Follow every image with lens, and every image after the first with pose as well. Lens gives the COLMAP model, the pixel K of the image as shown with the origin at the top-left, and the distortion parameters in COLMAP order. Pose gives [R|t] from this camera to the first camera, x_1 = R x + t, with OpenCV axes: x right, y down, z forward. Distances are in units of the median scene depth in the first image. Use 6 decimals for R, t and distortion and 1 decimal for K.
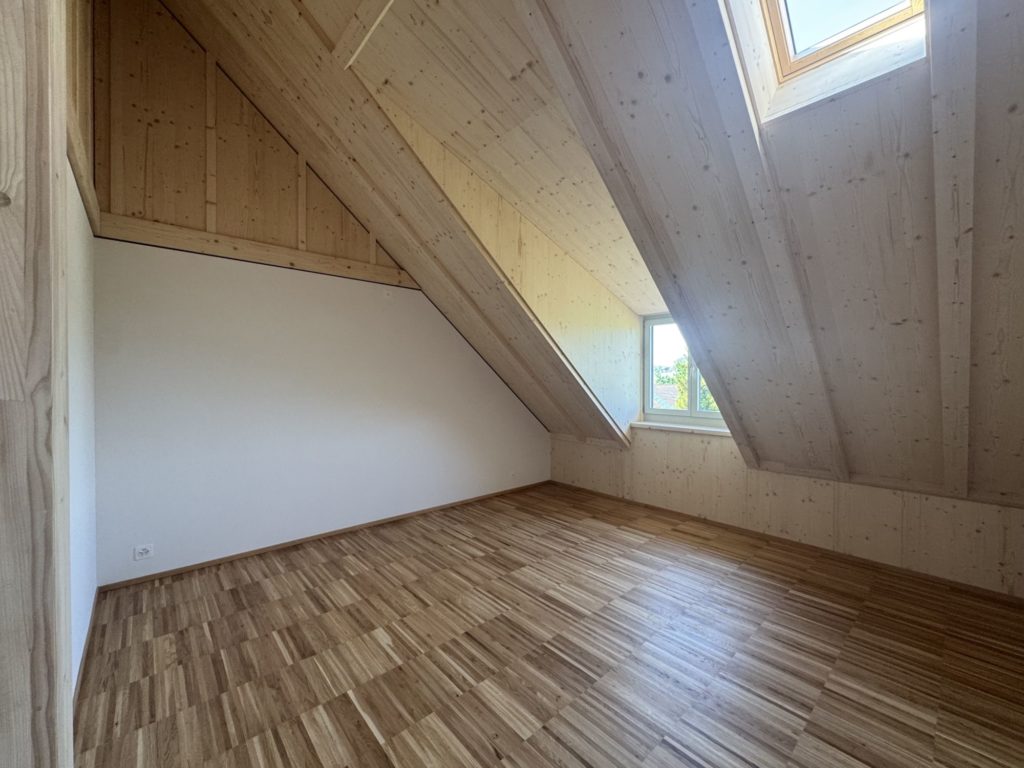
lens RADIAL K [[410.0, 0, 513.4], [0, 410.0, 383.1], [0, 0, 1]] dist [-0.001041, -0.000097]
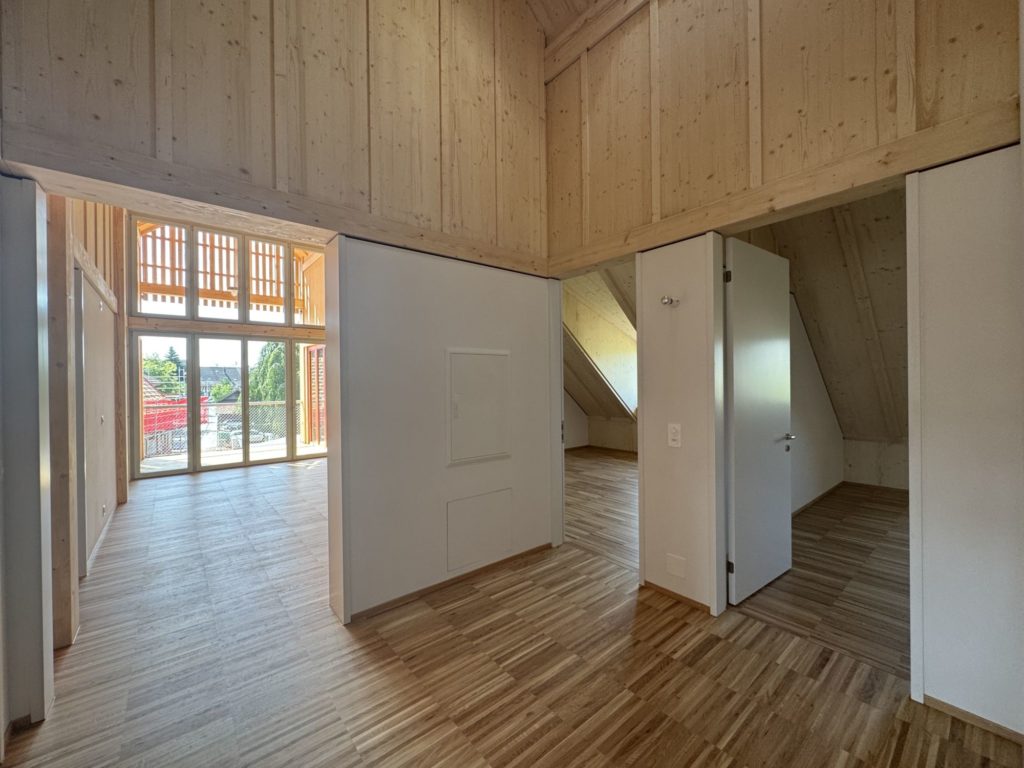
lens RADIAL K [[410.0, 0, 509.4], [0, 410.0, 384.9], [0, 0, 1]] dist [-0.001041, -0.000097]
pose [[0.998722, -0.014900, -0.048292, -0.181148], [0.014431, 0.999846, -0.010035, 0.013039], [0.048434, 0.009325, 0.998783, -0.827412]]
